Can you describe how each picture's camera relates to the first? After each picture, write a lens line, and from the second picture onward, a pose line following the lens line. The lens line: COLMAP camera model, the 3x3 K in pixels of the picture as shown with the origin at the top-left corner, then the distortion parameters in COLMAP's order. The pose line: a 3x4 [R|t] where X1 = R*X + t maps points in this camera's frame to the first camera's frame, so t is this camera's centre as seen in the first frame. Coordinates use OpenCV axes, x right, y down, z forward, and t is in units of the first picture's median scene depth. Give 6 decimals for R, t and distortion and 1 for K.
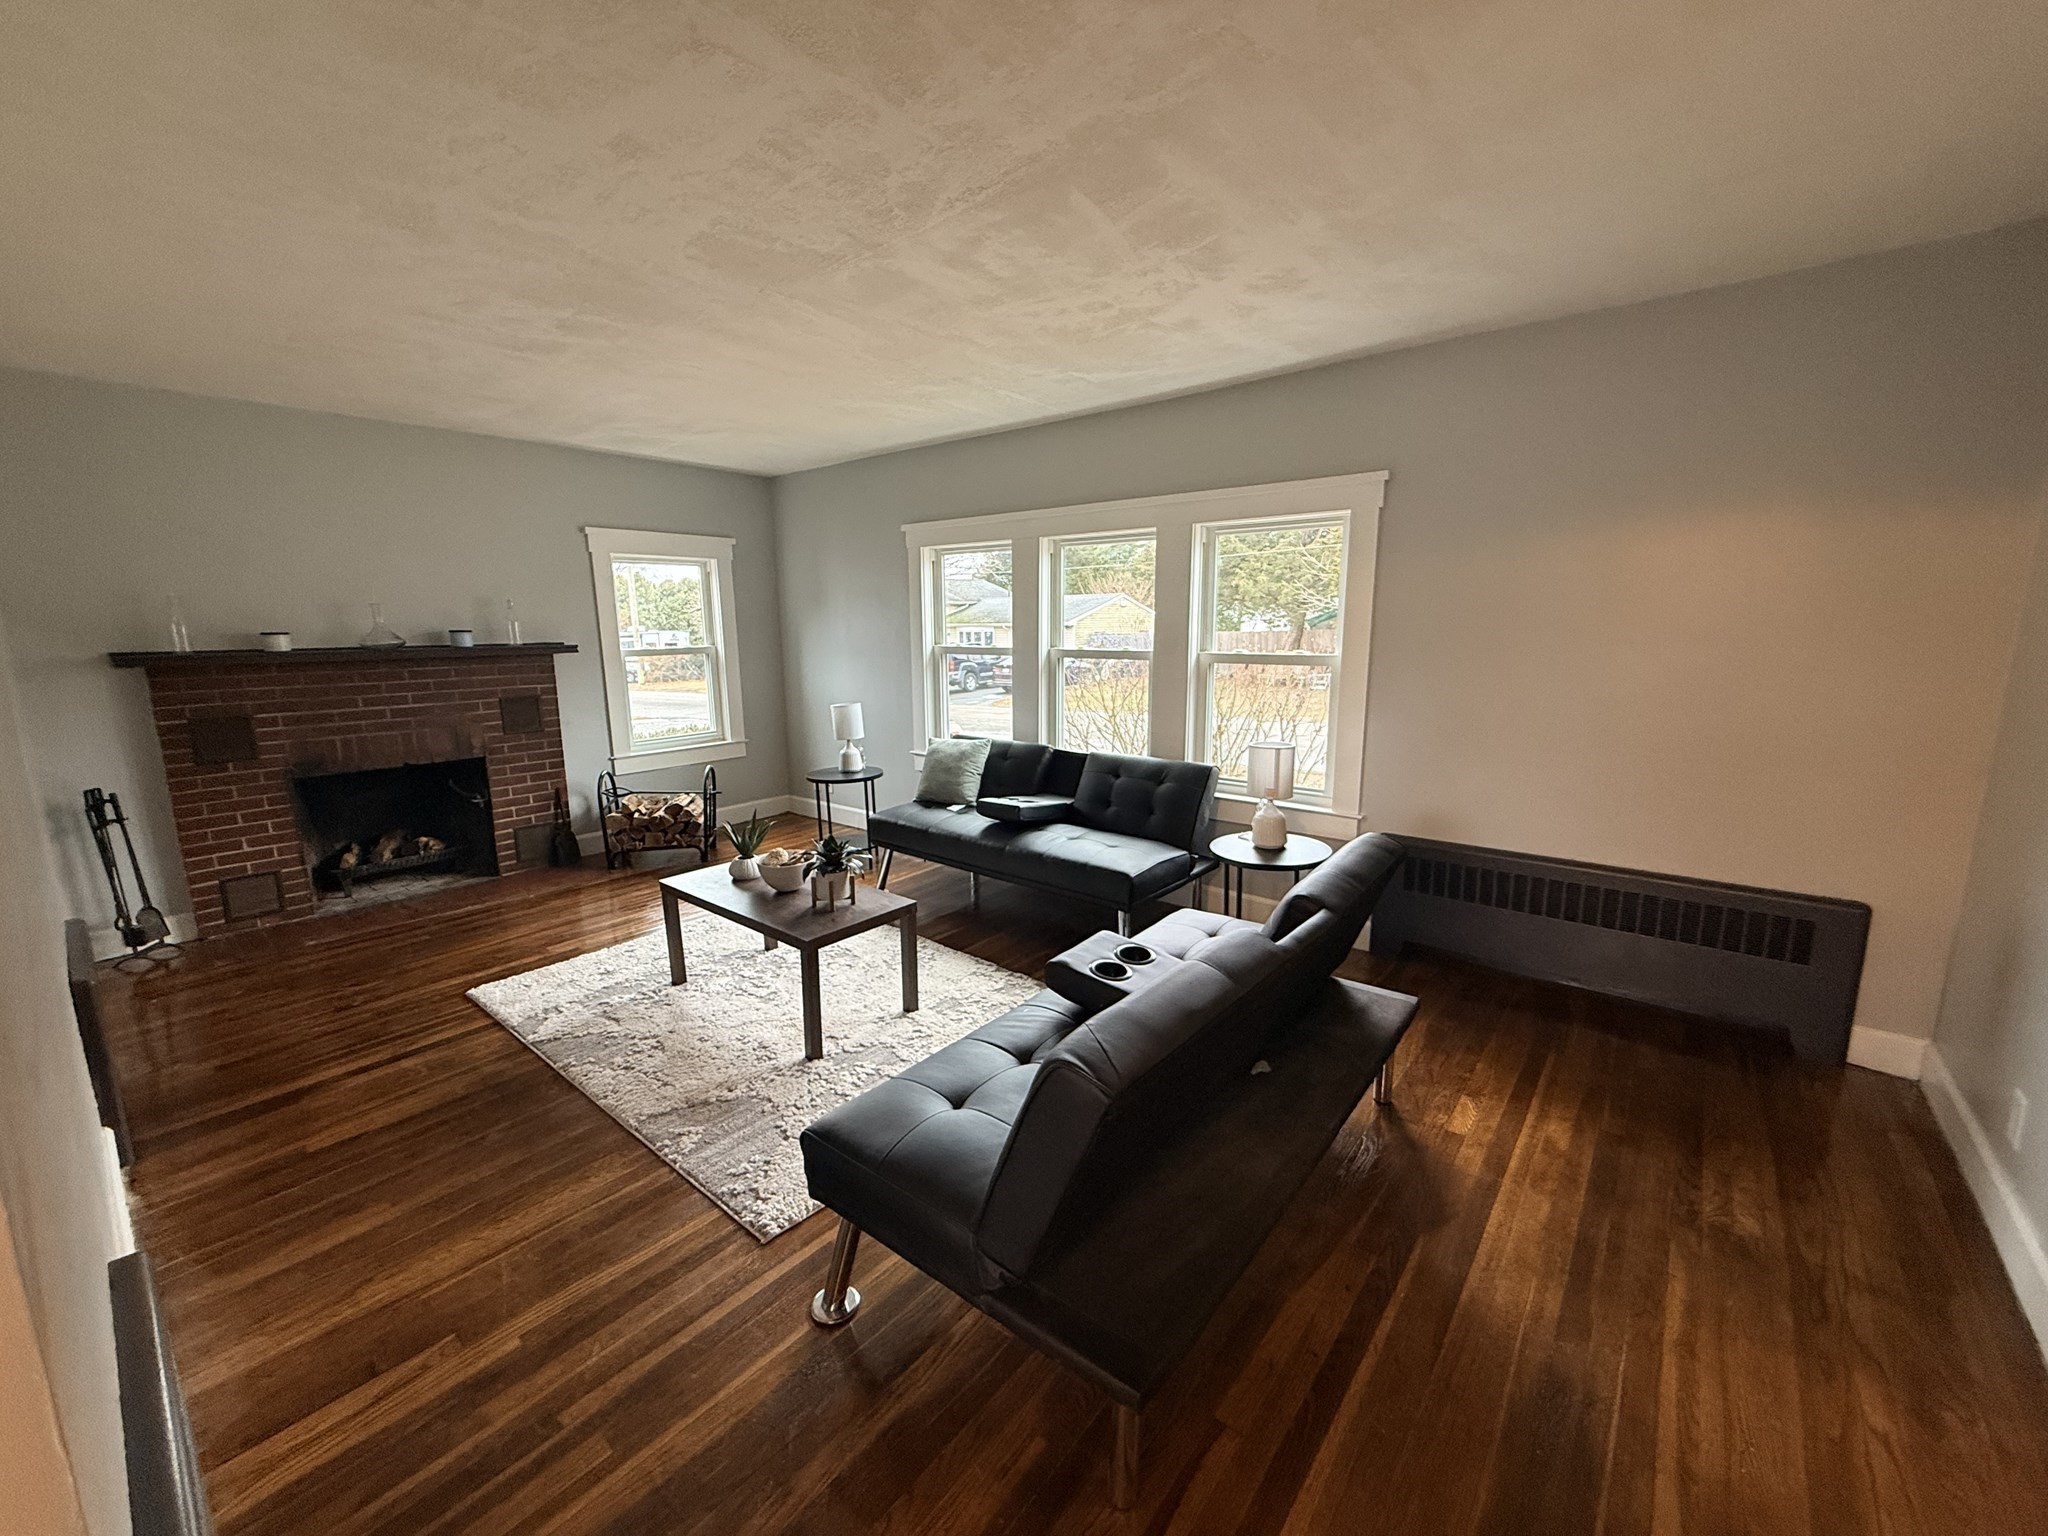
lens RADIAL K [[810.9, 0, 1029.9], [0, 810.9, 765.5], [0, 0, 1]] dist [-0.003787, 0.000336]
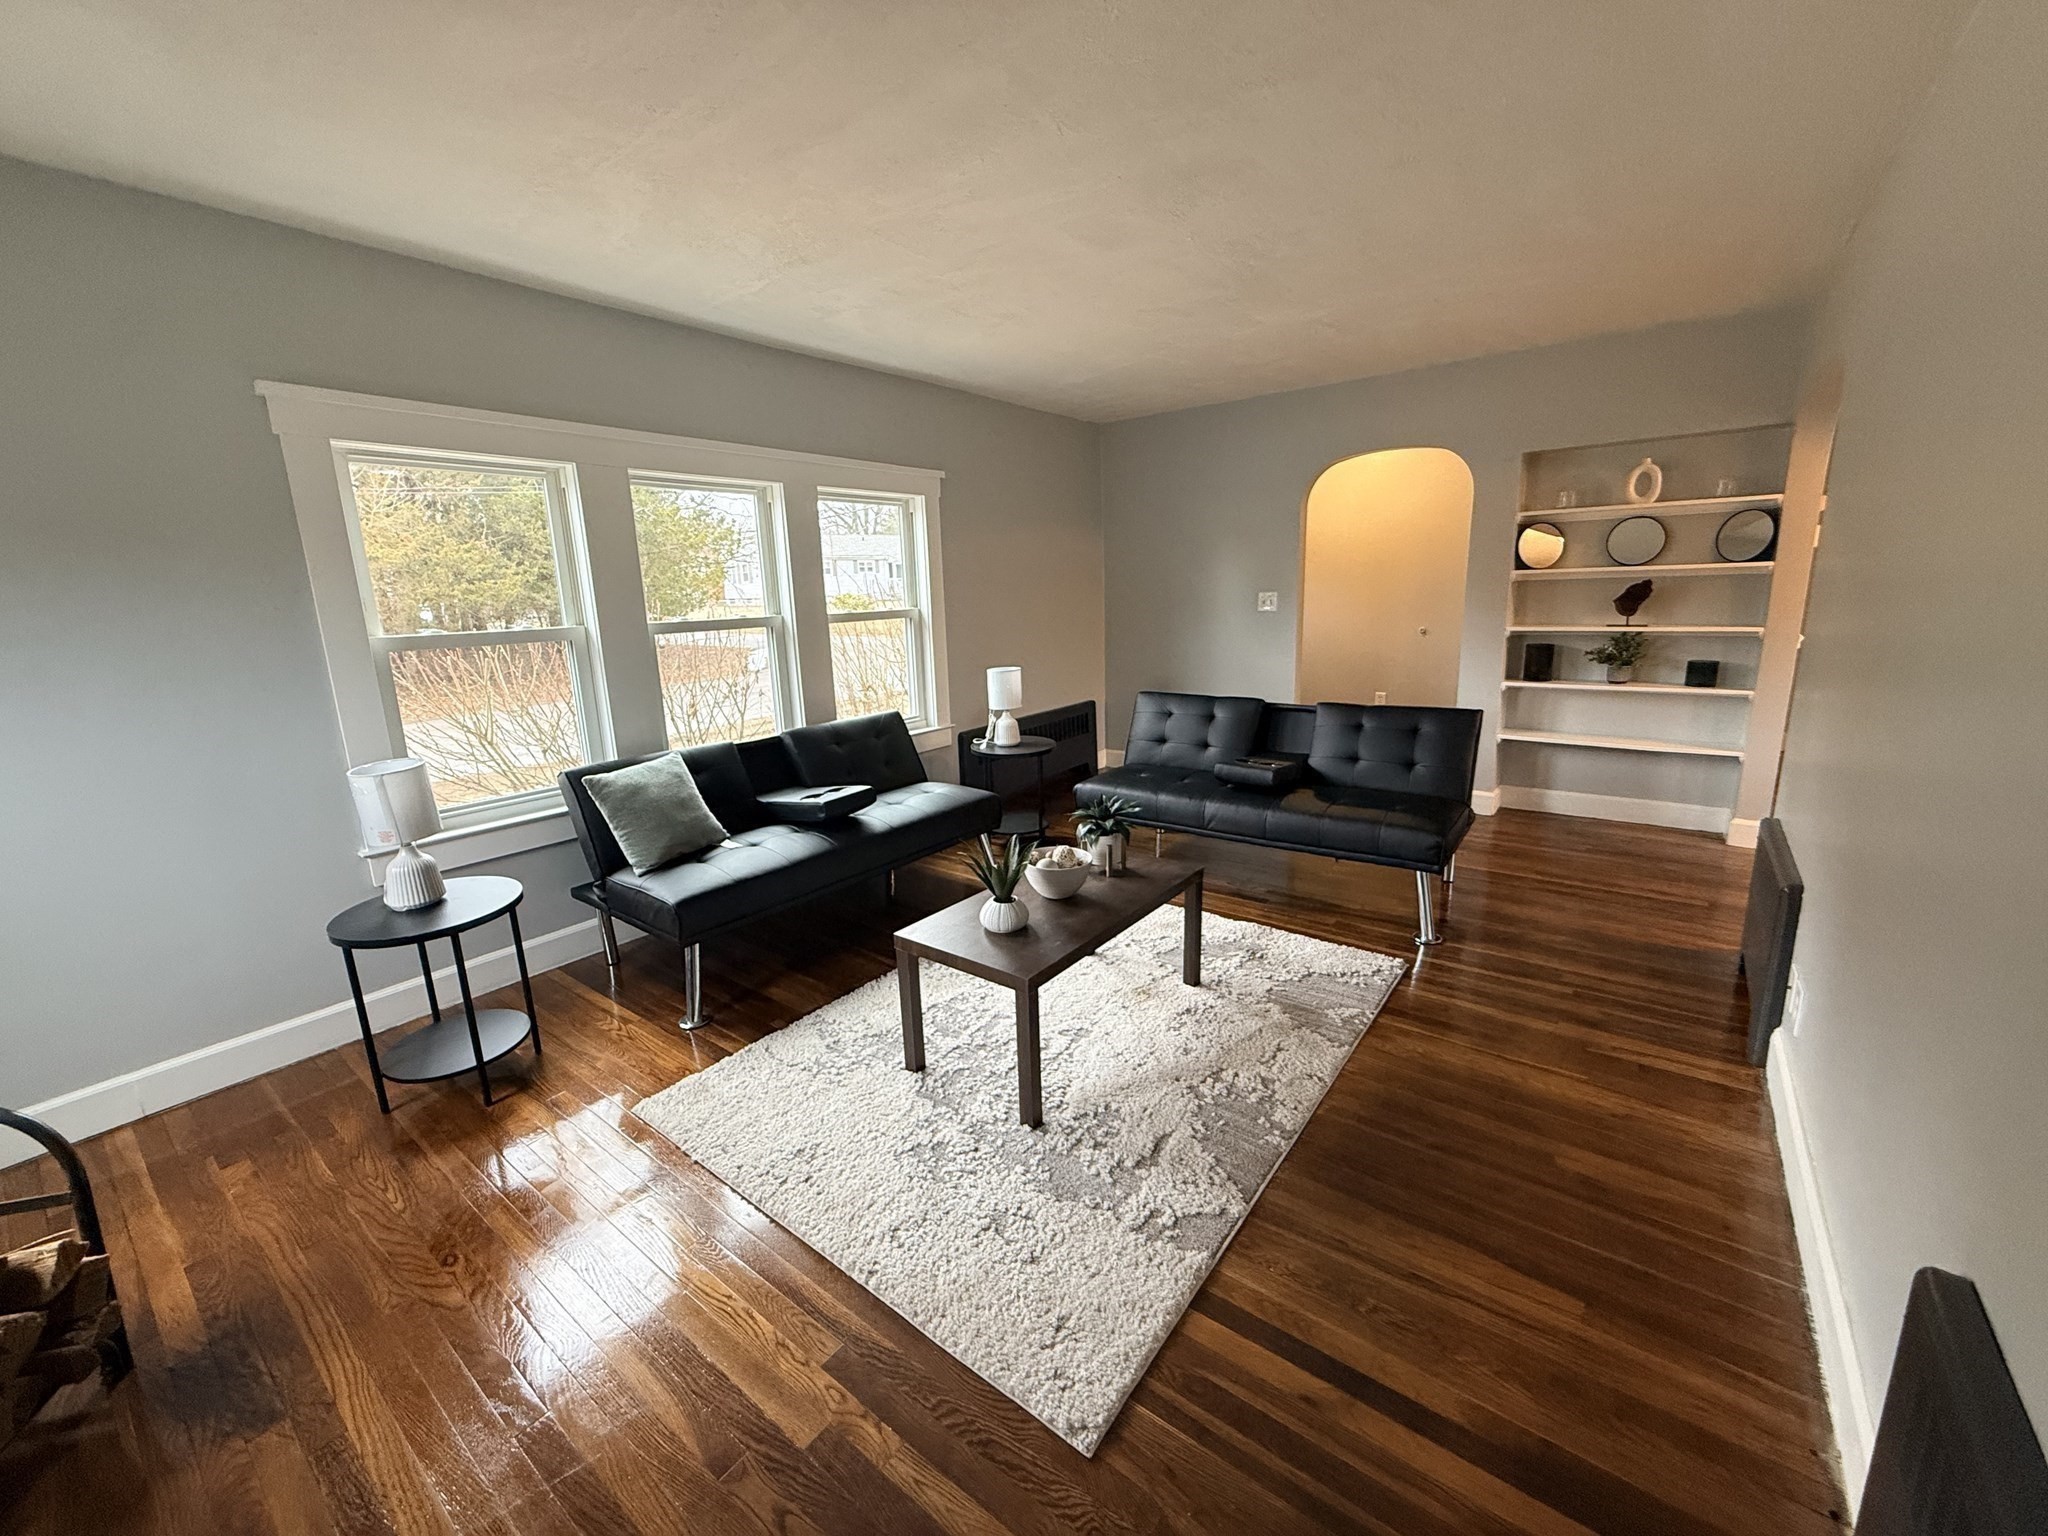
lens RADIAL K [[810.9, 0, 1030.0], [0, 810.9, 764.7], [0, 0, 1]] dist [-0.003787, 0.000336]
pose [[-0.031500, -0.202481, 0.978779, -1.227232], [0.218394, 0.954208, 0.204427, -0.161924], [-0.975352, 0.220199, 0.014163, 1.140498]]
